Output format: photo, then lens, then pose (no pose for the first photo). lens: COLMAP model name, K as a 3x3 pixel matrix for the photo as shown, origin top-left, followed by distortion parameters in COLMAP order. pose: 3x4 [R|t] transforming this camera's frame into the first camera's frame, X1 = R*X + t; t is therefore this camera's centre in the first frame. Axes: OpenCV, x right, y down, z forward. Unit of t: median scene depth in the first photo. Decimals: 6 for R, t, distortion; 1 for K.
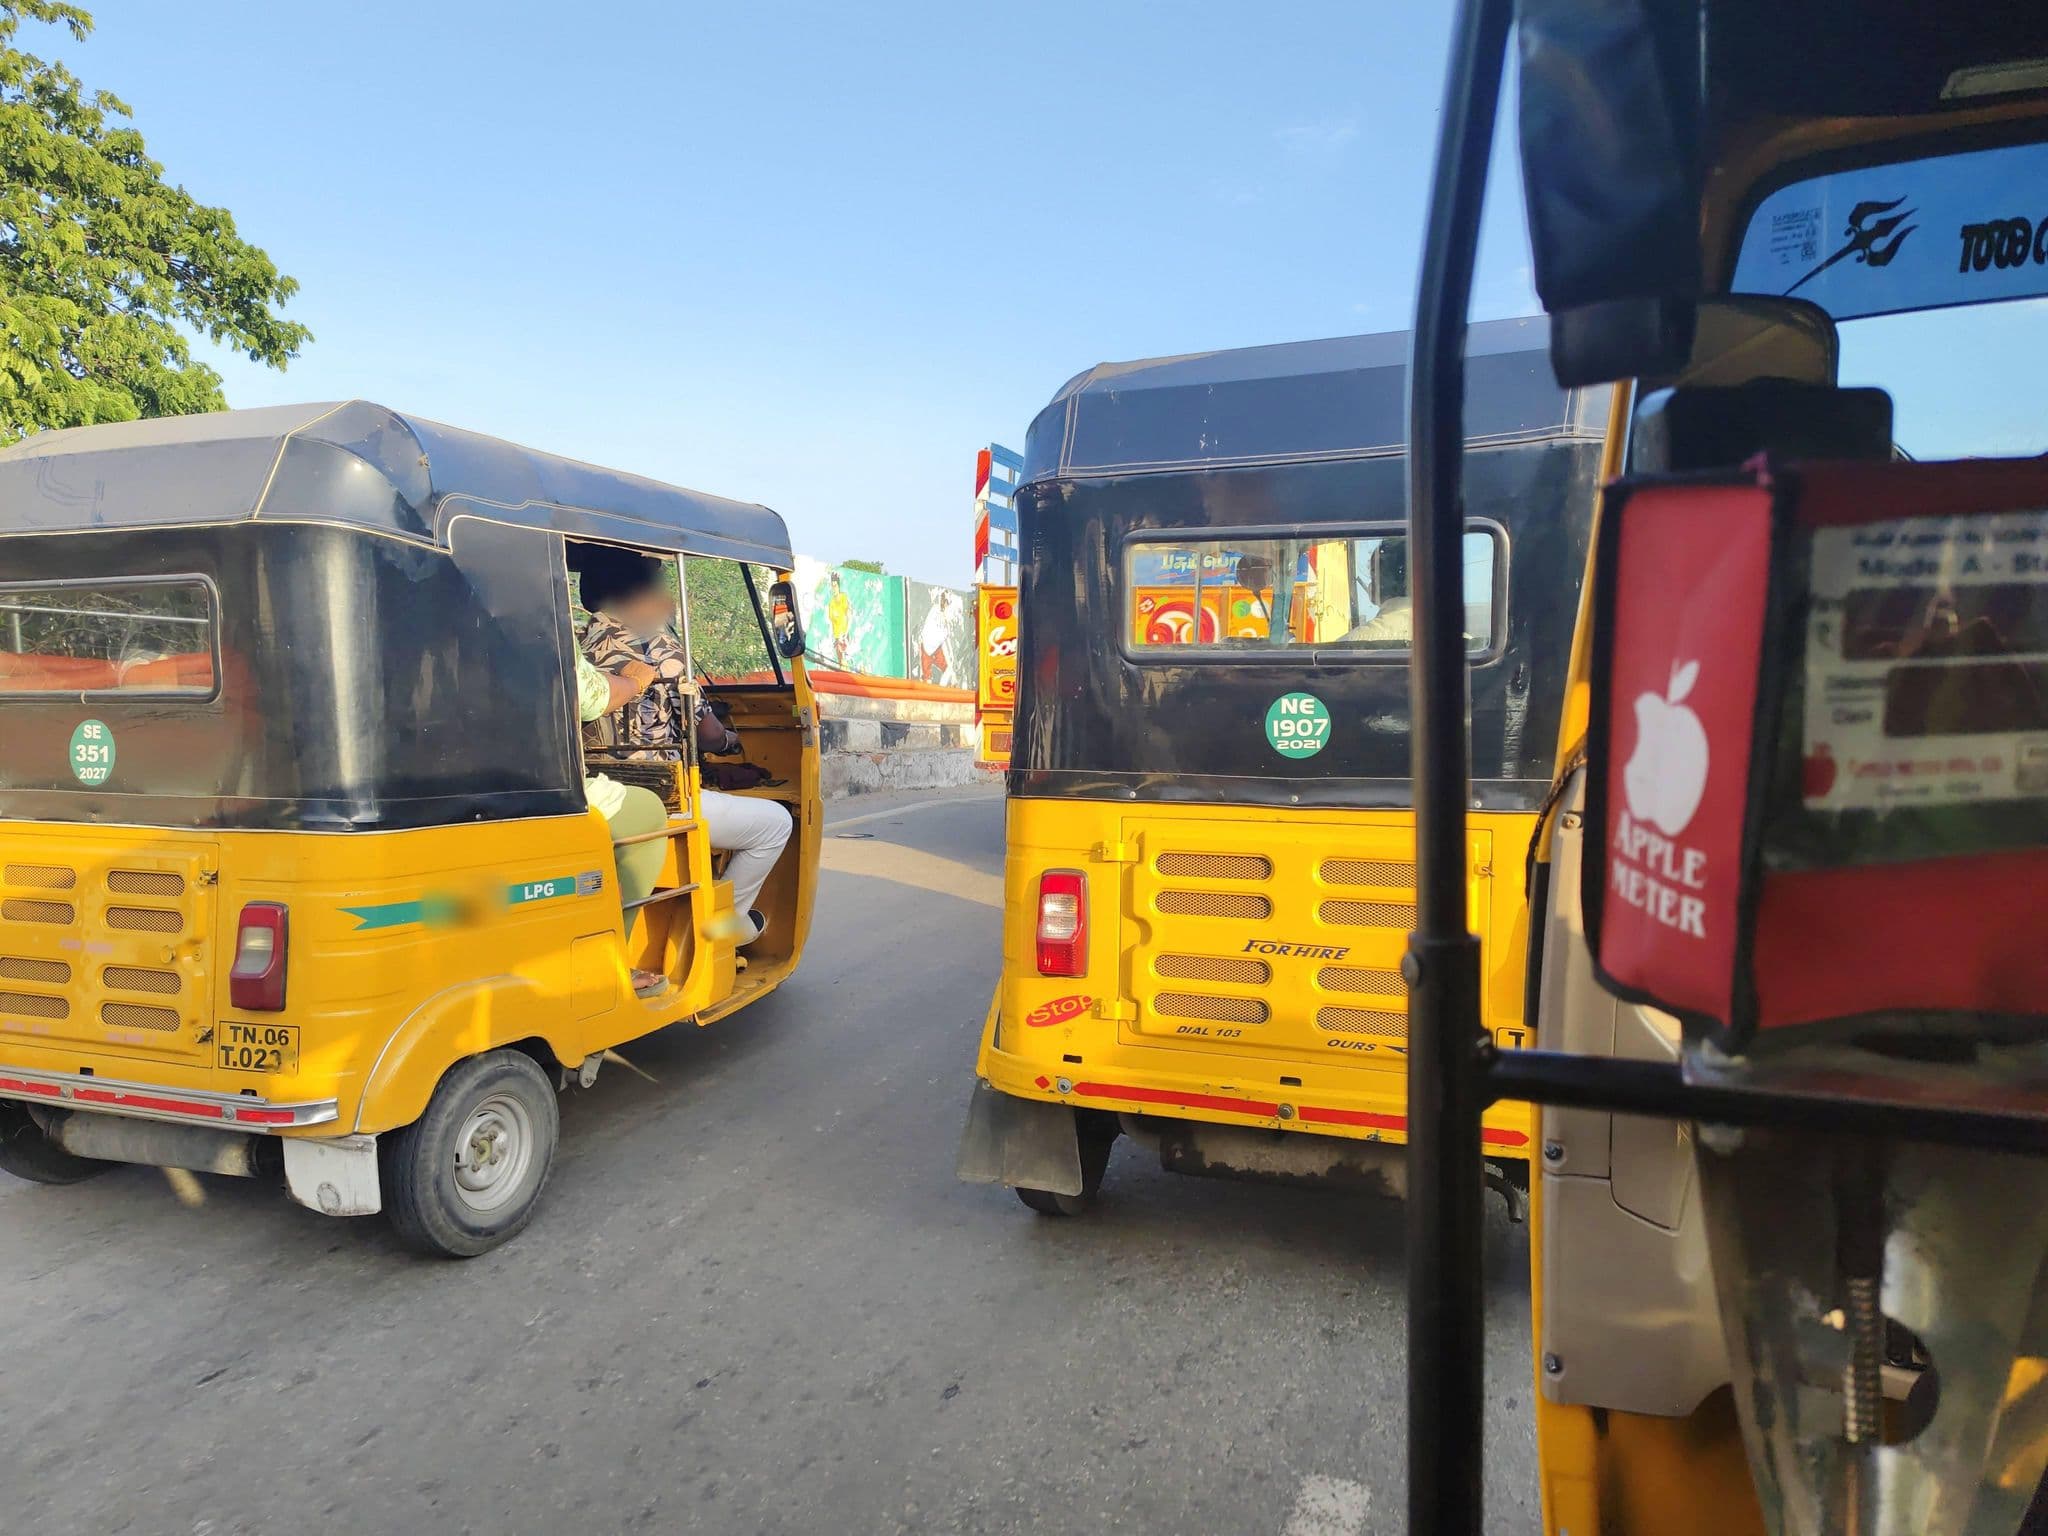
lens RADIAL K [[1567.0, 0, 1019.6], [0, 1567.0, 764.6], [0, 0, 1]] dist [0.063471, 0.000434]
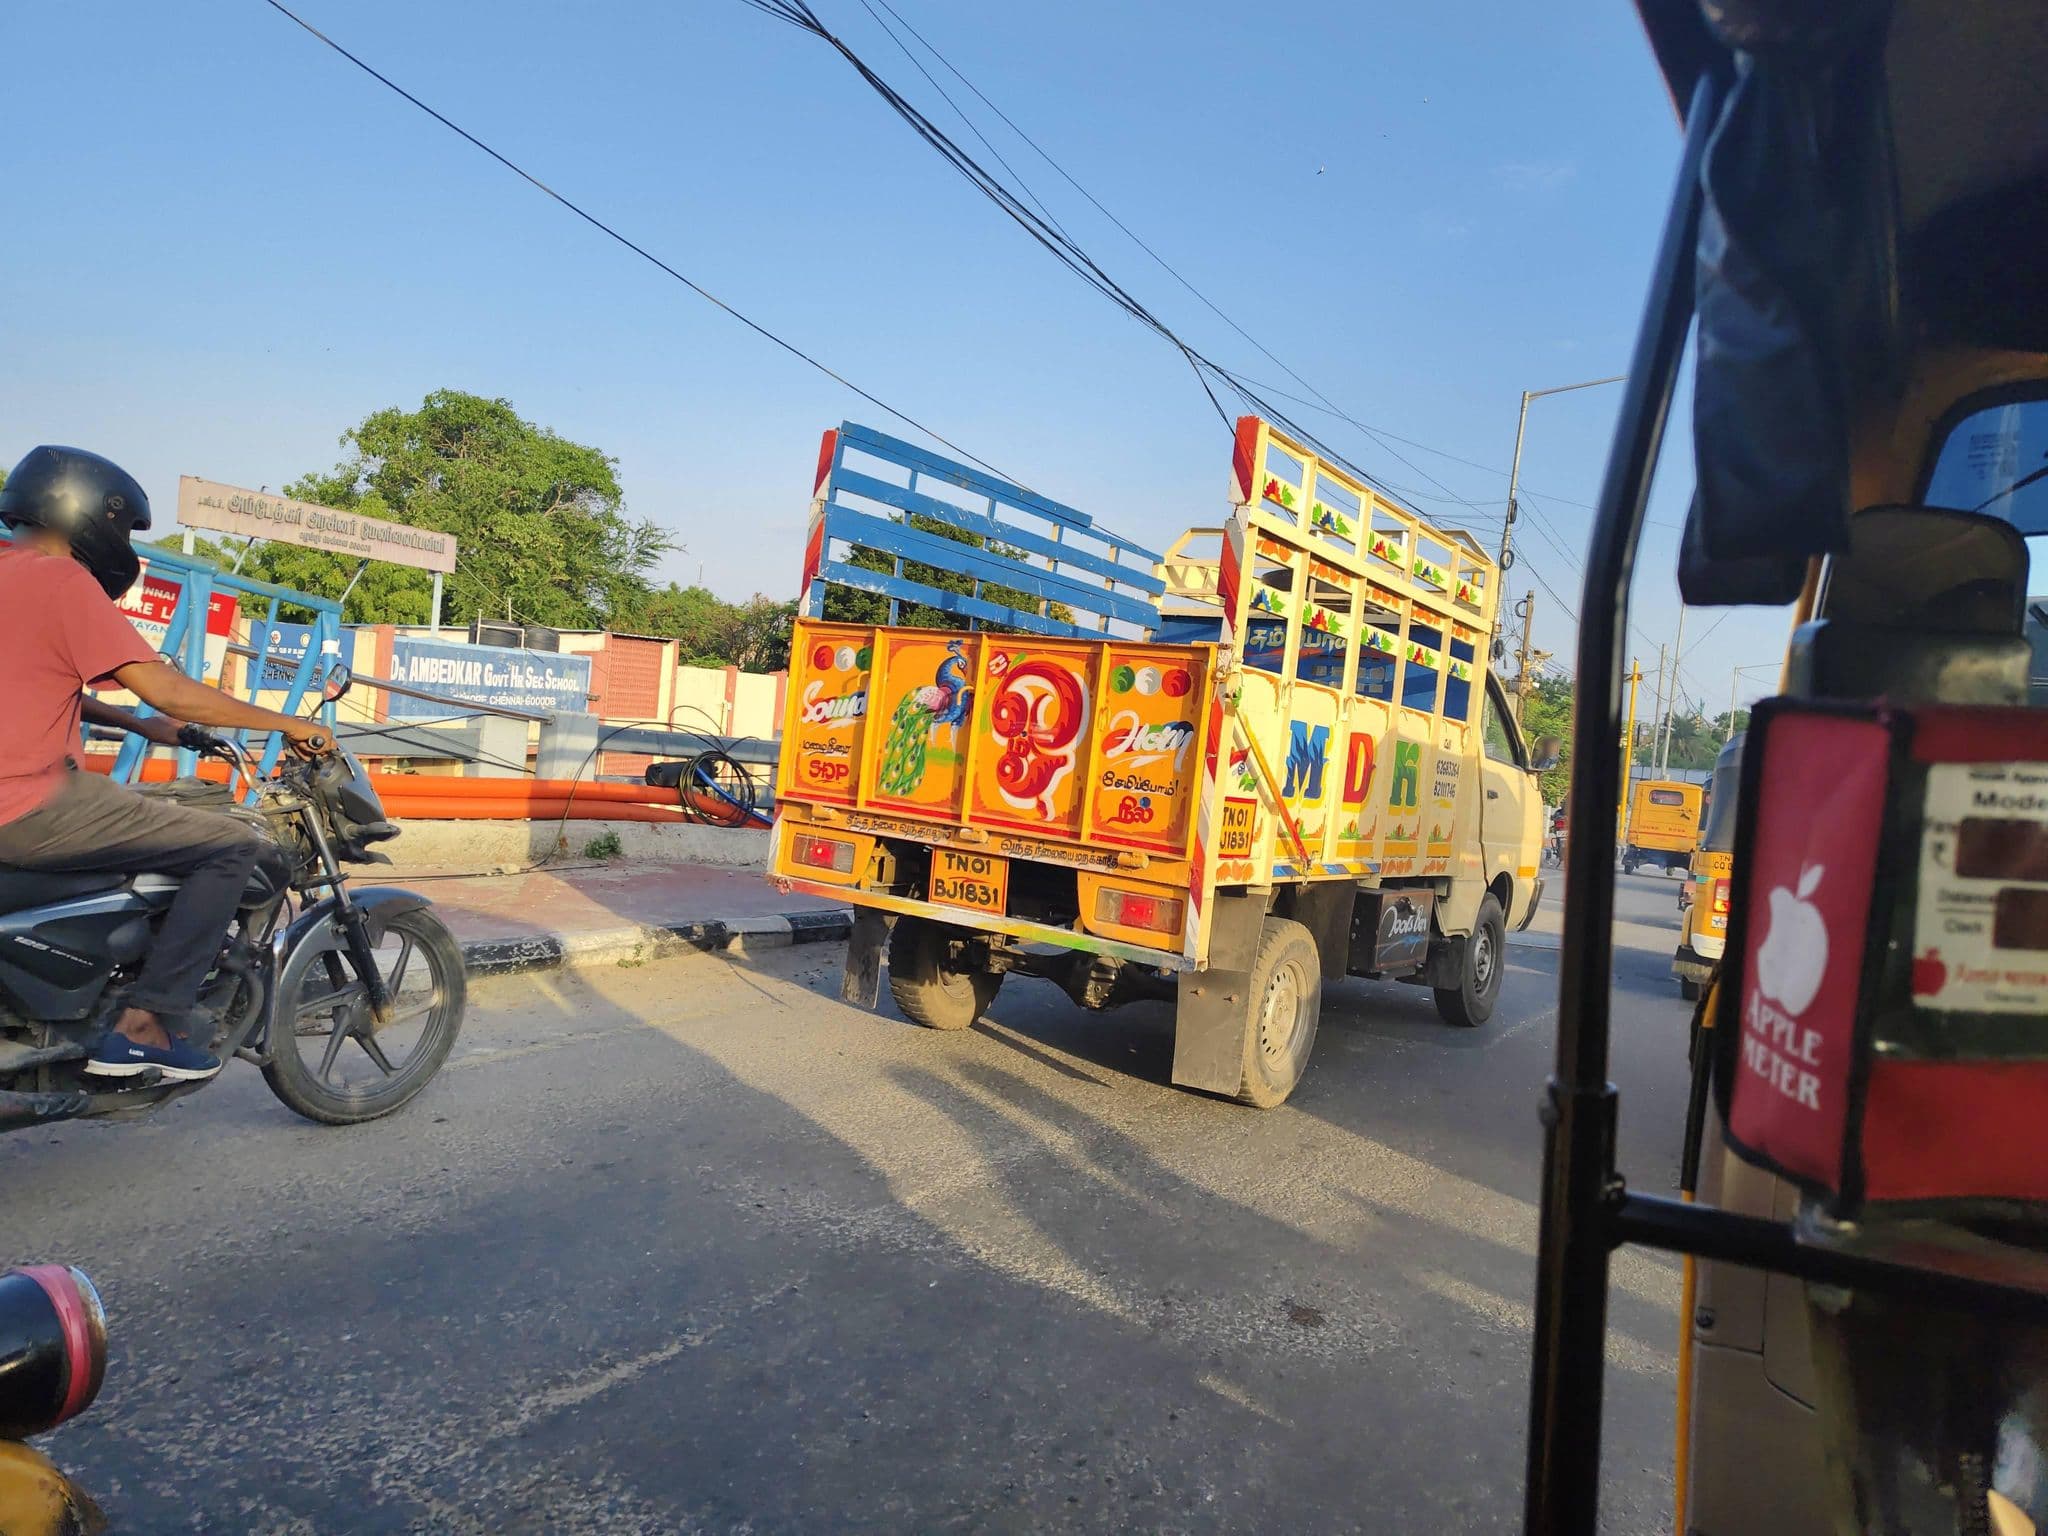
lens RADIAL K [[1567.0, 0, 1021.7], [0, 1567.0, 773.8], [0, 0, 1]] dist [0.063471, 0.000434]
pose [[0.990459, 0.081999, -0.110756, -0.020375], [-0.088382, 0.994621, -0.054007, -0.016744], [0.105732, 0.063280, 0.992379, -0.190722]]
